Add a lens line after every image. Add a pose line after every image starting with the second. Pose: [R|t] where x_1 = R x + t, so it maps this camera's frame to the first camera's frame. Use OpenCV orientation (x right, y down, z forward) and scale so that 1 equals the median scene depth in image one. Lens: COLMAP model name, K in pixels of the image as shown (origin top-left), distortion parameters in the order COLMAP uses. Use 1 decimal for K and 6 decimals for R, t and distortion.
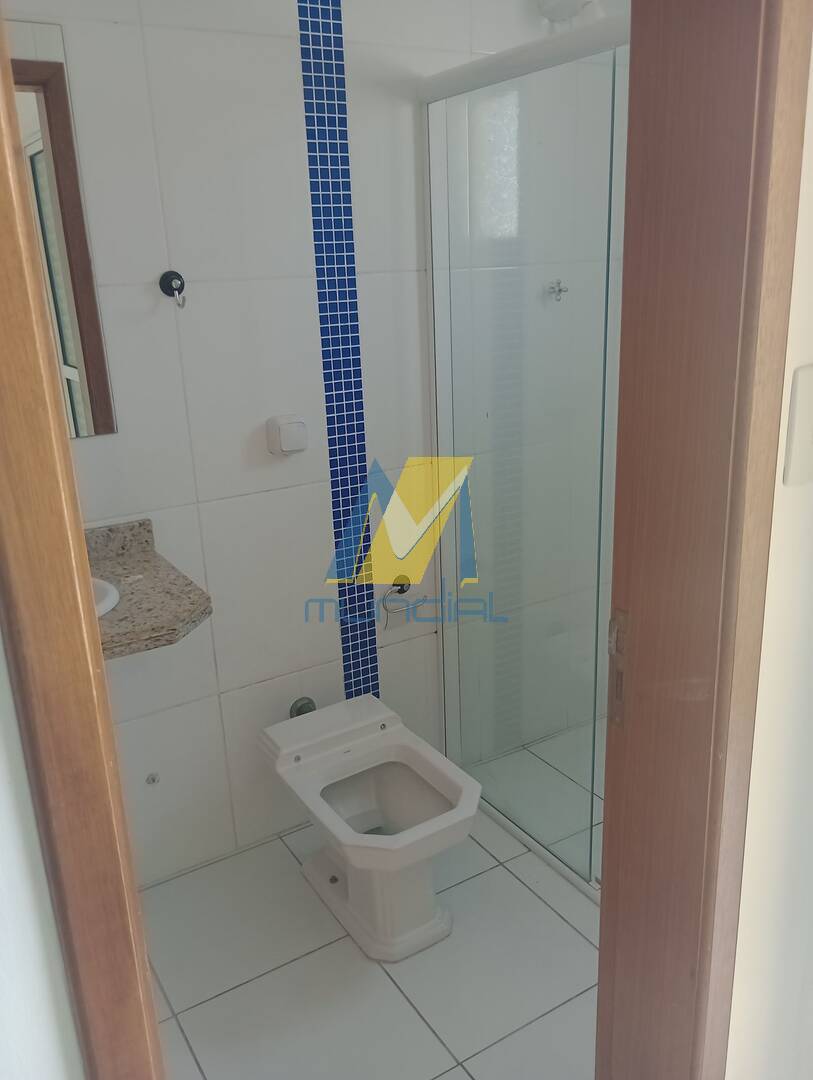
lens RADIAL K [[897.8, 0, 401.2], [0, 897.8, 540.3], [0, 0, 1]] dist [0.044155, -0.063699]
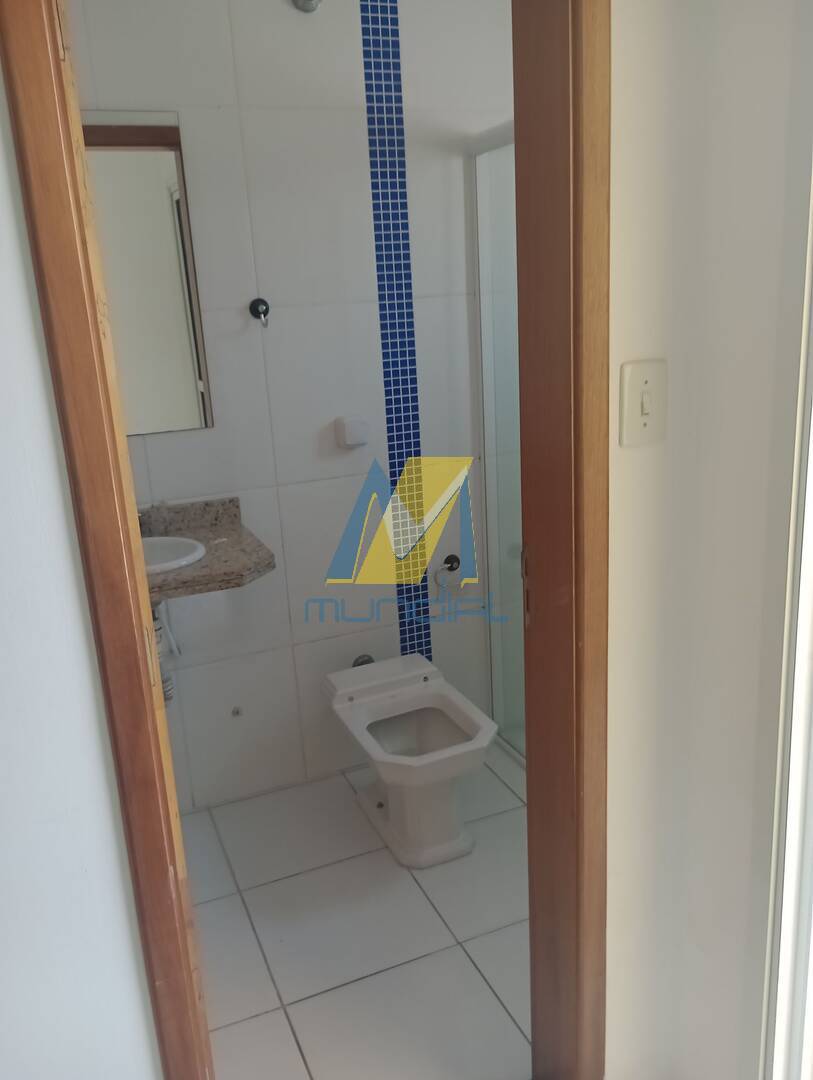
lens RADIAL K [[897.8, 0, 406.2], [0, 897.8, 537.9], [0, 0, 1]] dist [0.044155, -0.063699]
pose [[0.988865, 0.025265, -0.146656, 0.132921], [-0.028859, 0.999332, -0.022429, 0.053562], [0.145992, 0.026412, 0.988933, -0.189858]]
